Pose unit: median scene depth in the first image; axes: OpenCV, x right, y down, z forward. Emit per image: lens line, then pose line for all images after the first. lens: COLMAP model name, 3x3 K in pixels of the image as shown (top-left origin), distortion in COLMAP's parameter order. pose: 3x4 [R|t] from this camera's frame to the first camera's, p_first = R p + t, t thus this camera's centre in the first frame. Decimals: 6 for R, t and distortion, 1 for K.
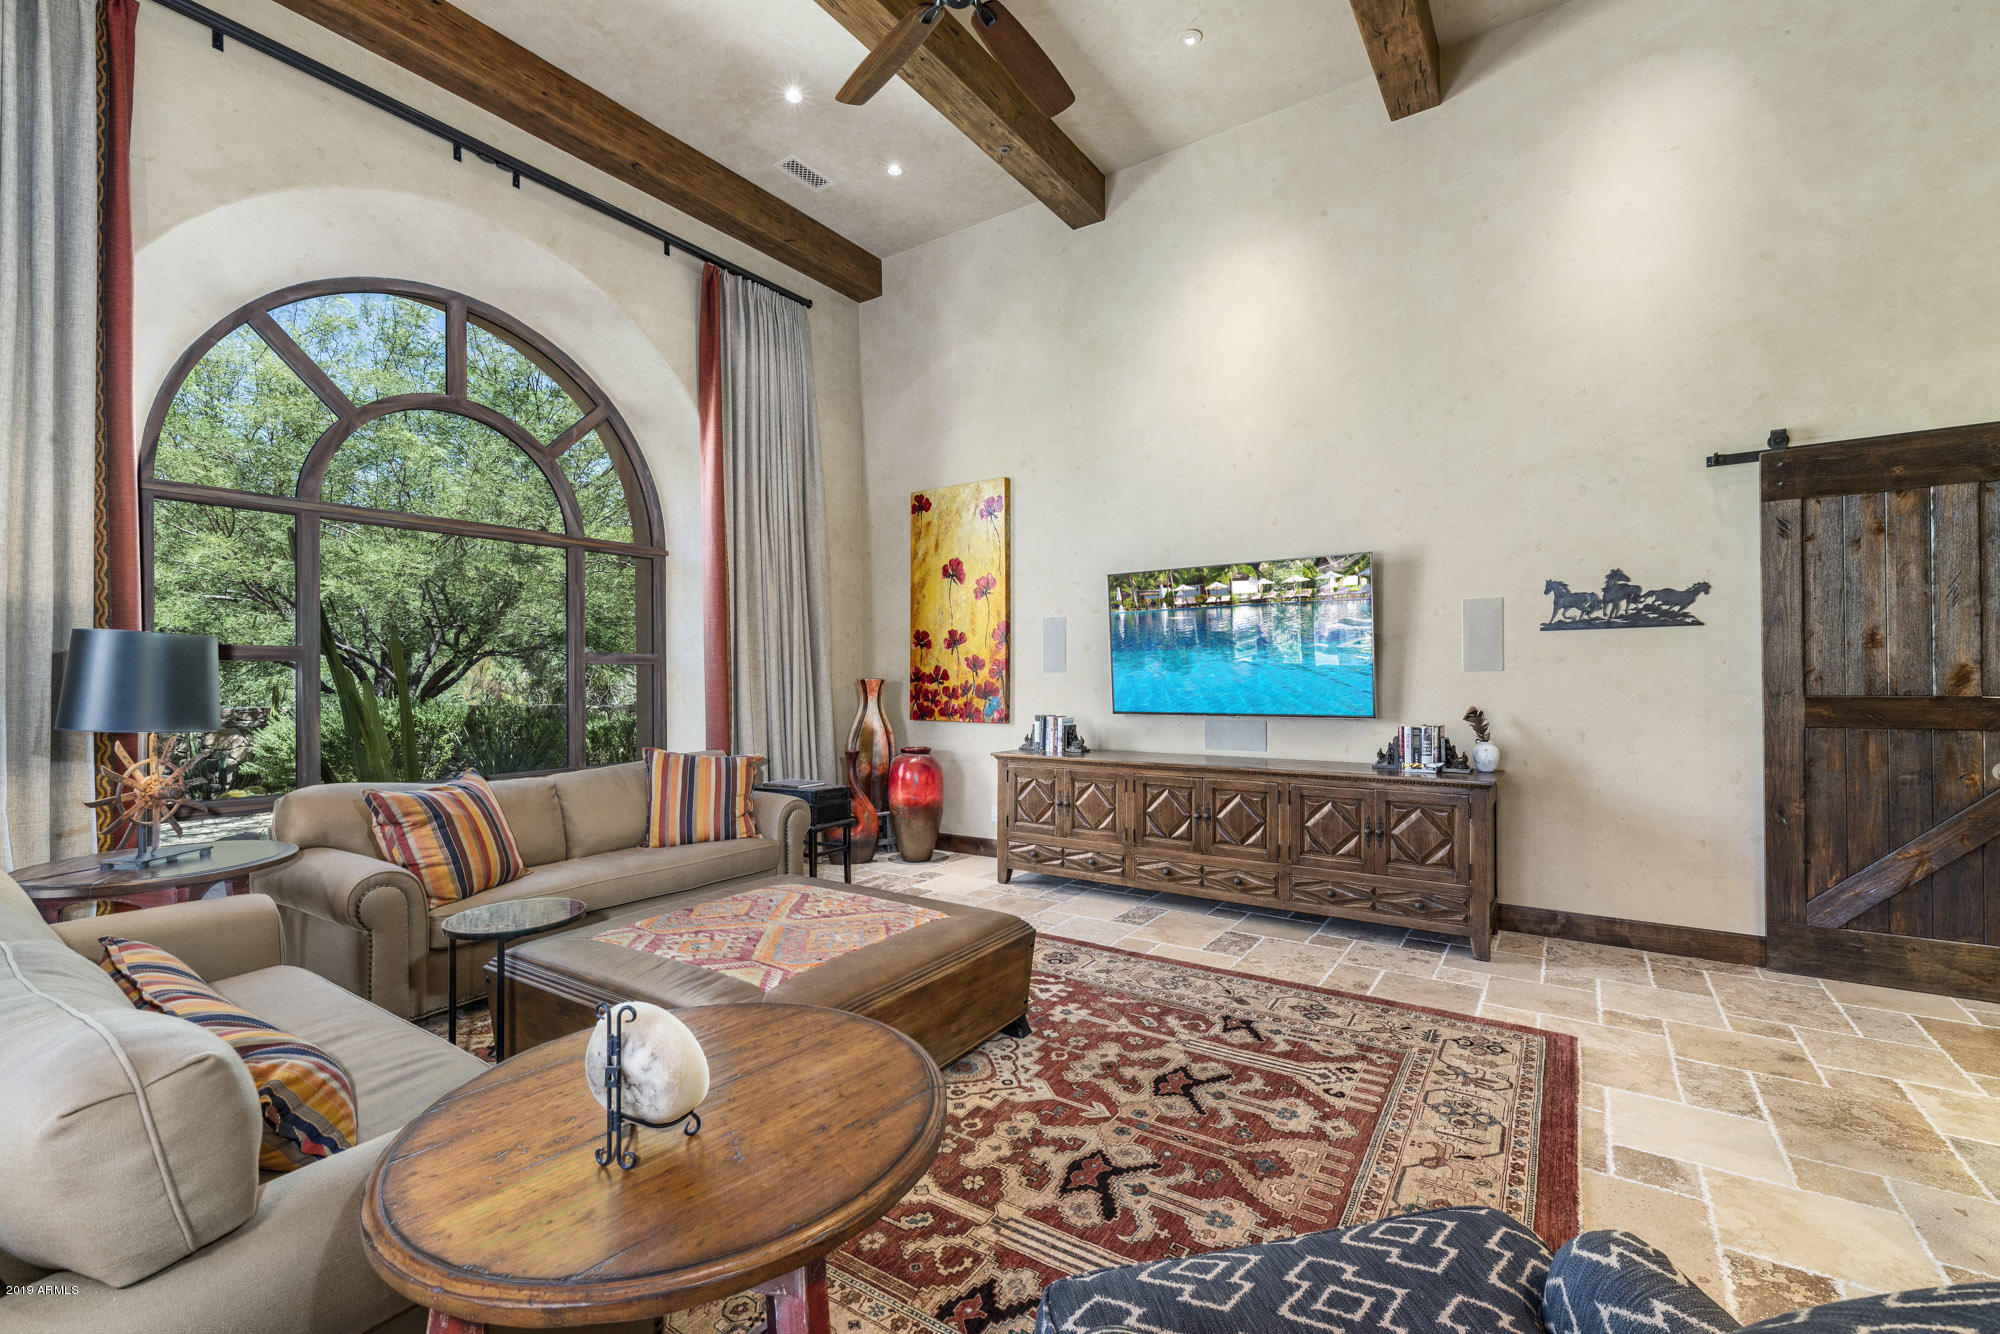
lens RADIAL K [[852.2, 0, 973.4], [0, 852.2, 660.8], [0, 0, 1]] dist [0.003742, 0.000398]
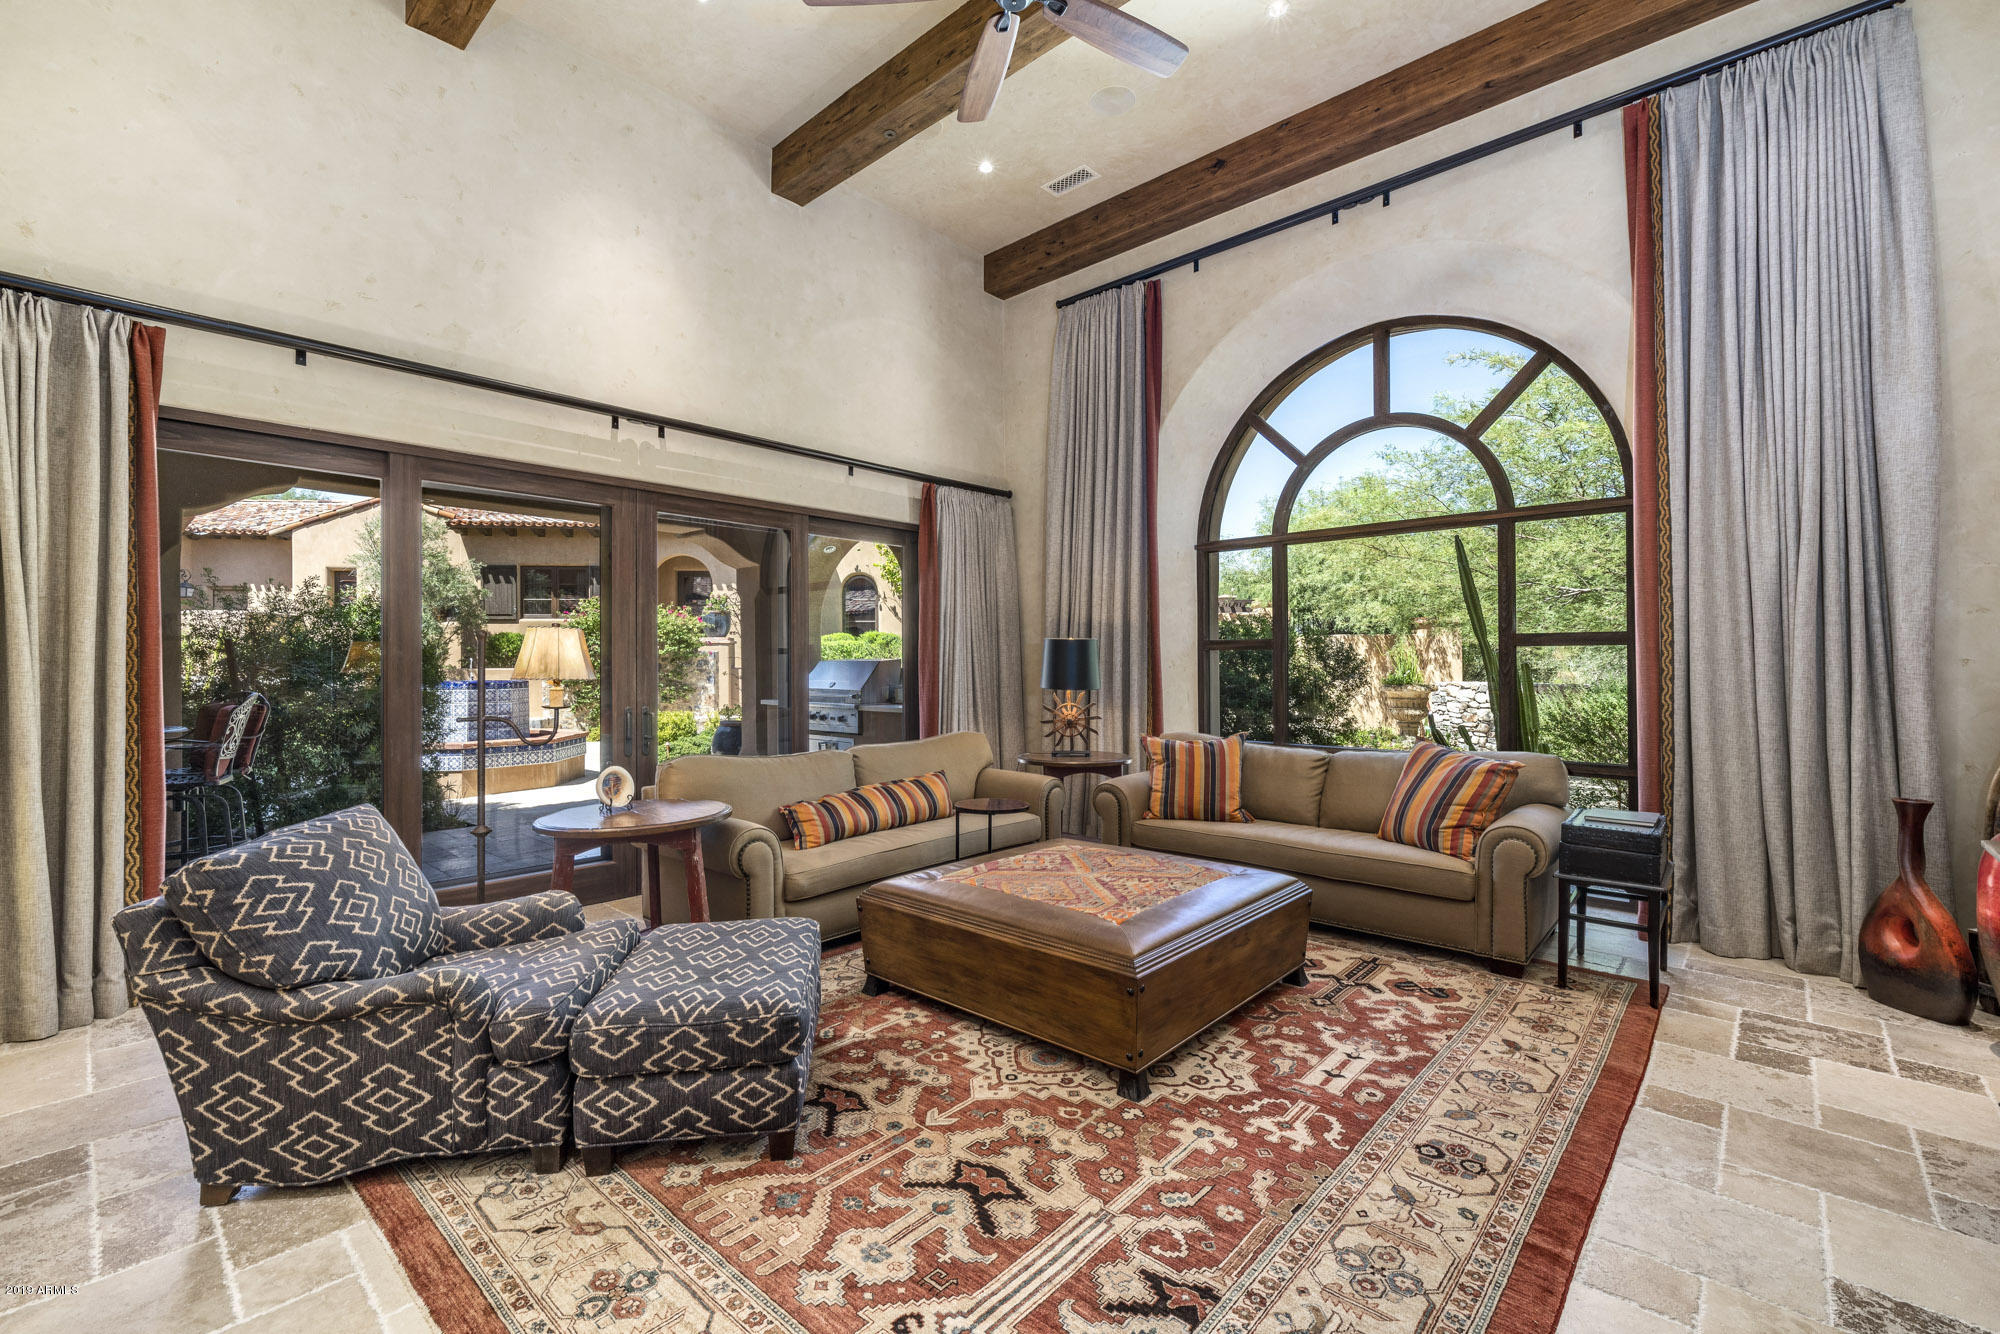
lens RADIAL K [[852.2, 0, 1007.8], [0, 852.2, 642.9], [0, 0, 1]] dist [0.003742, 0.000398]
pose [[-0.125191, -0.016246, -0.992000, 0.637546], [0.020801, 0.999603, -0.018995, 0.008579], [0.991915, -0.023012, -0.124804, 0.705562]]
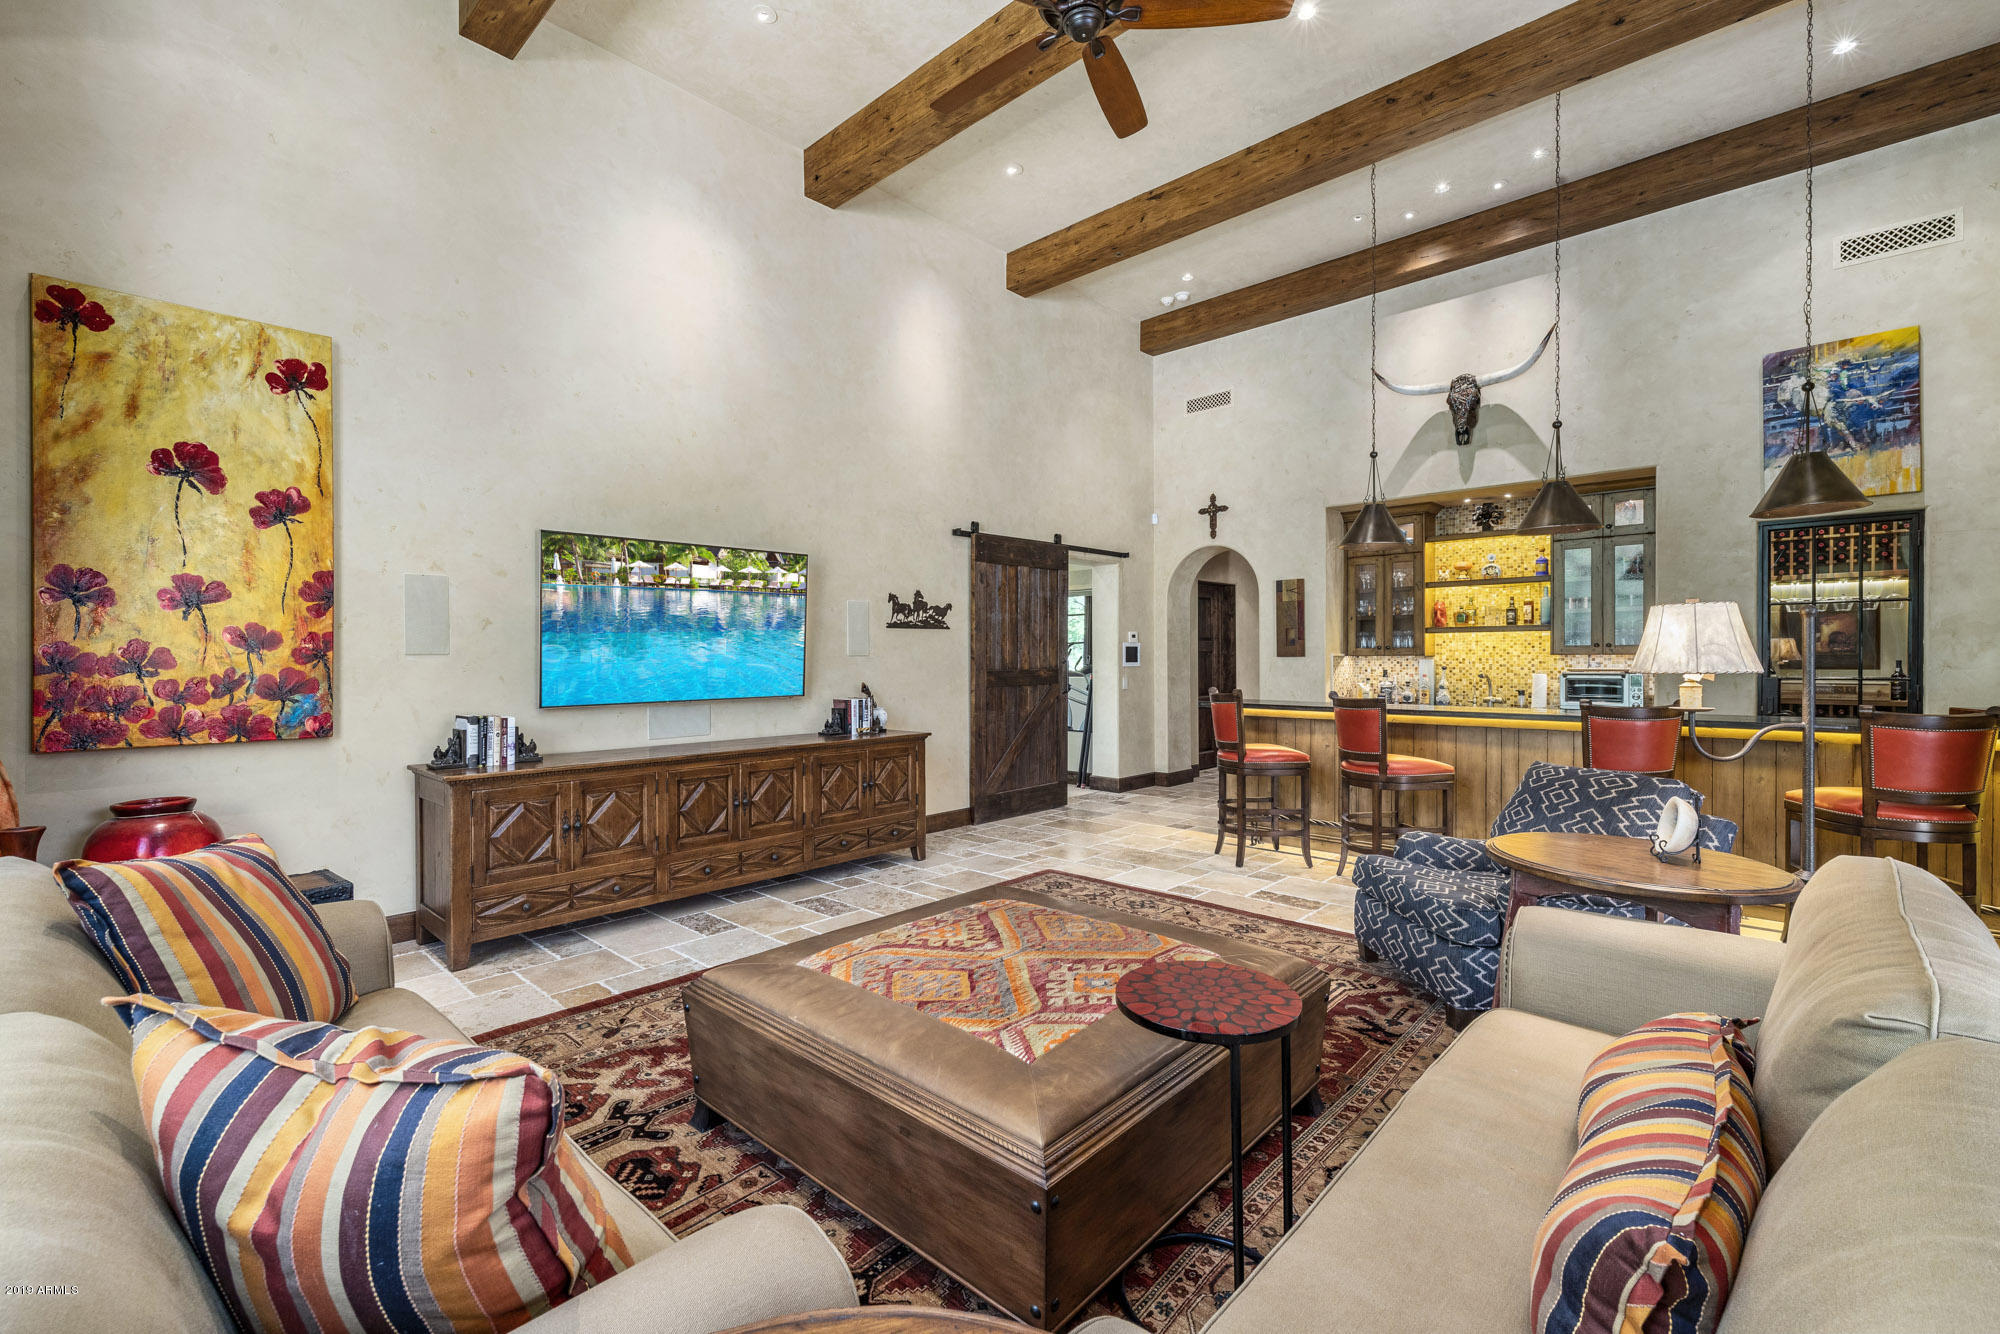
lens RADIAL K [[852.2, 0, 997.1], [0, 852.2, 656.0], [0, 0, 1]] dist [0.003742, 0.000398]
pose [[0.141097, 0.007560, 0.989967, -0.708553], [-0.012755, 0.999902, -0.005818, 0.015977], [-0.989914, -0.011806, 0.141179, 0.607890]]
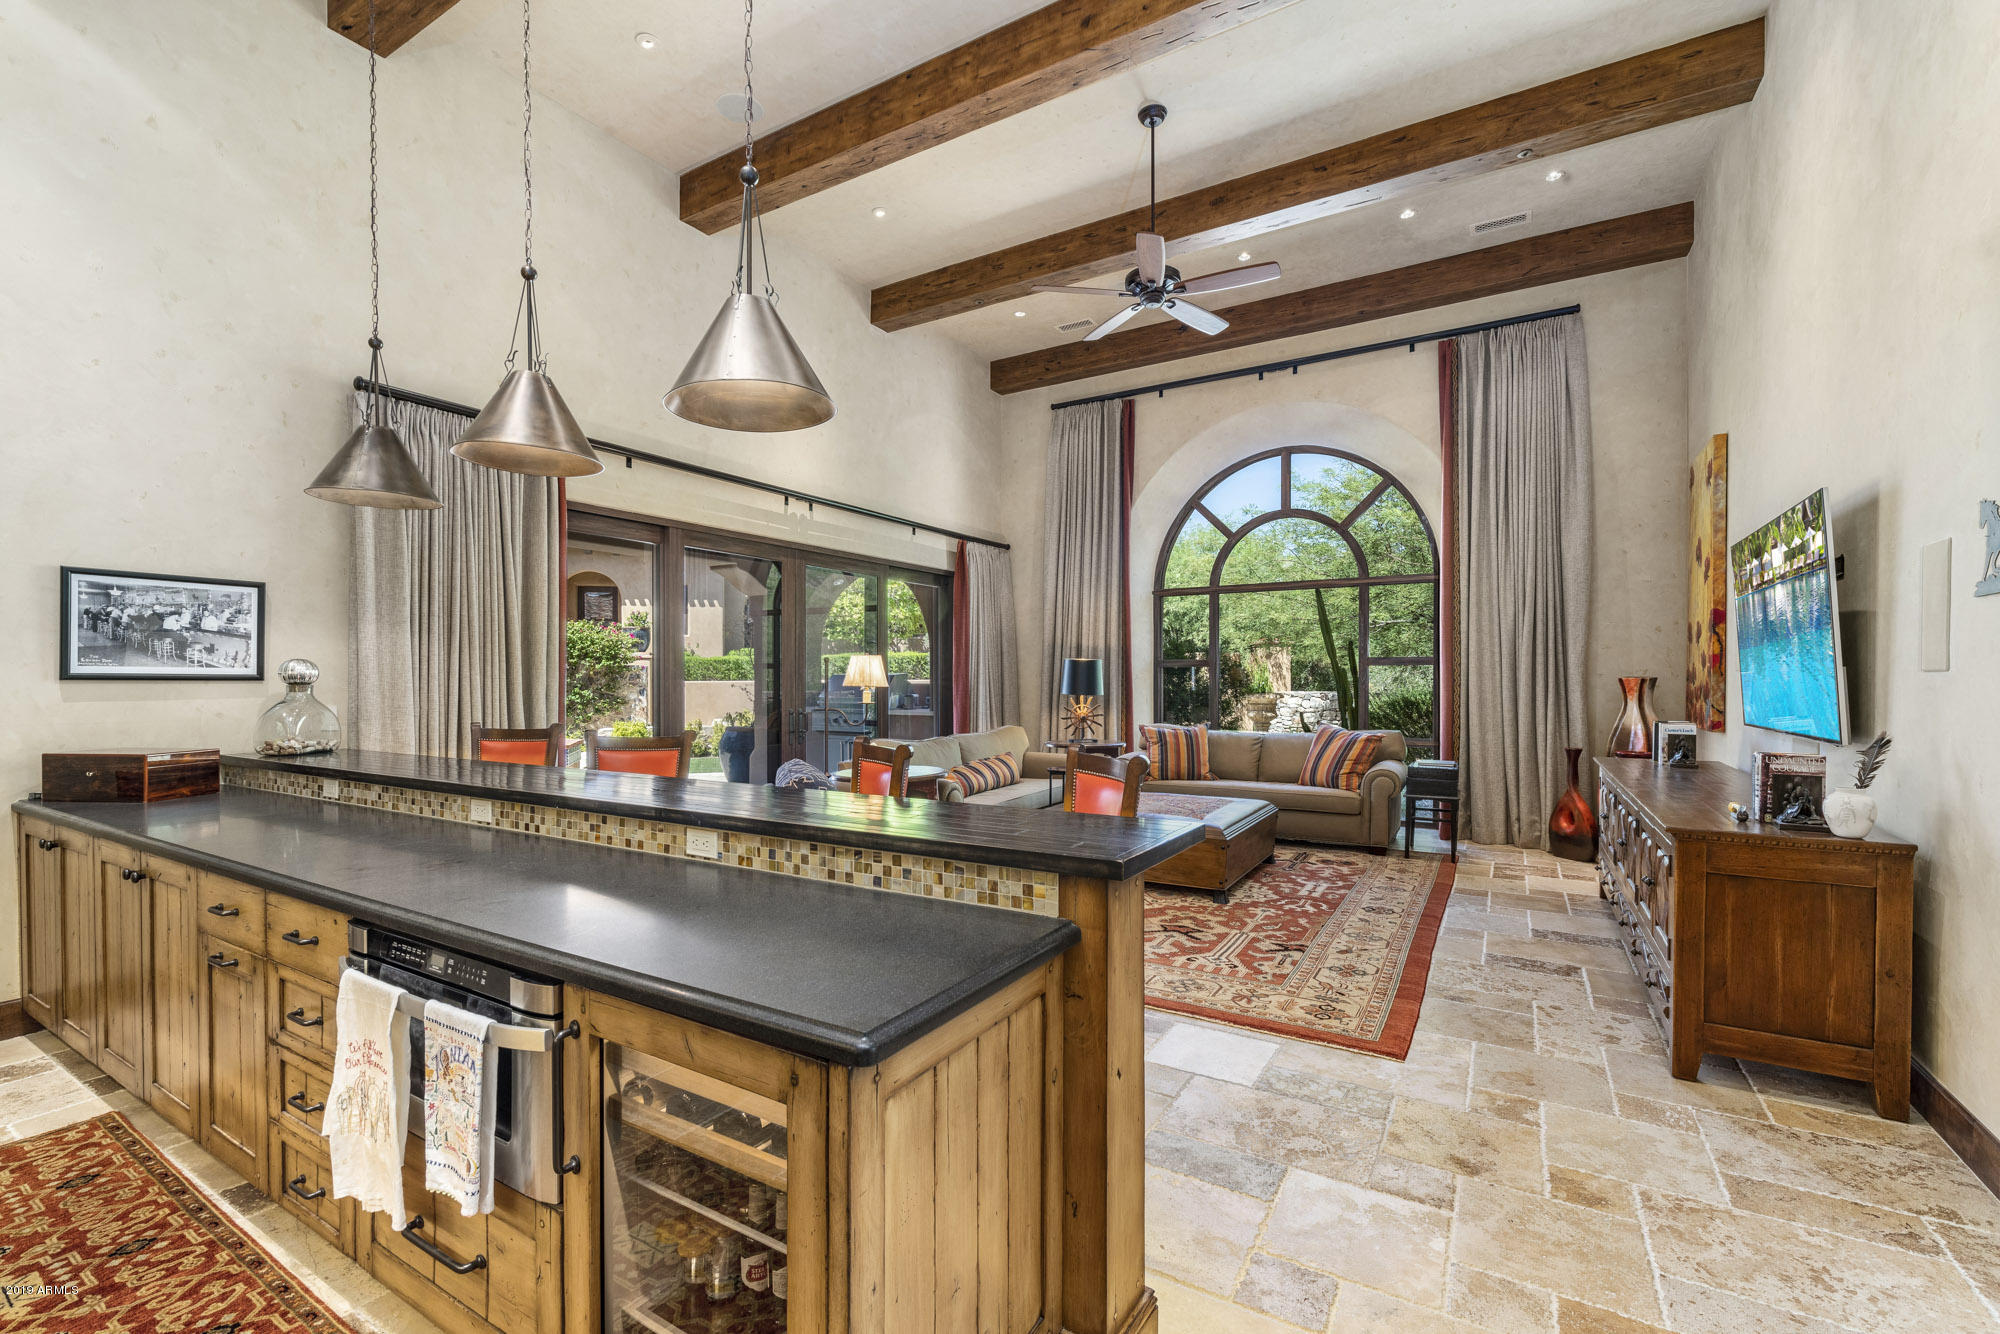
lens RADIAL K [[852.2, 0, 1011.0], [0, 852.2, 671.5], [0, 0, 1]] dist [0.003742, 0.000398]
pose [[0.079591, 0.001543, -0.996826, 1.134787], [0.018834, 0.999818, 0.003051, -0.001972], [0.996650, -0.019017, 0.079548, 0.350713]]
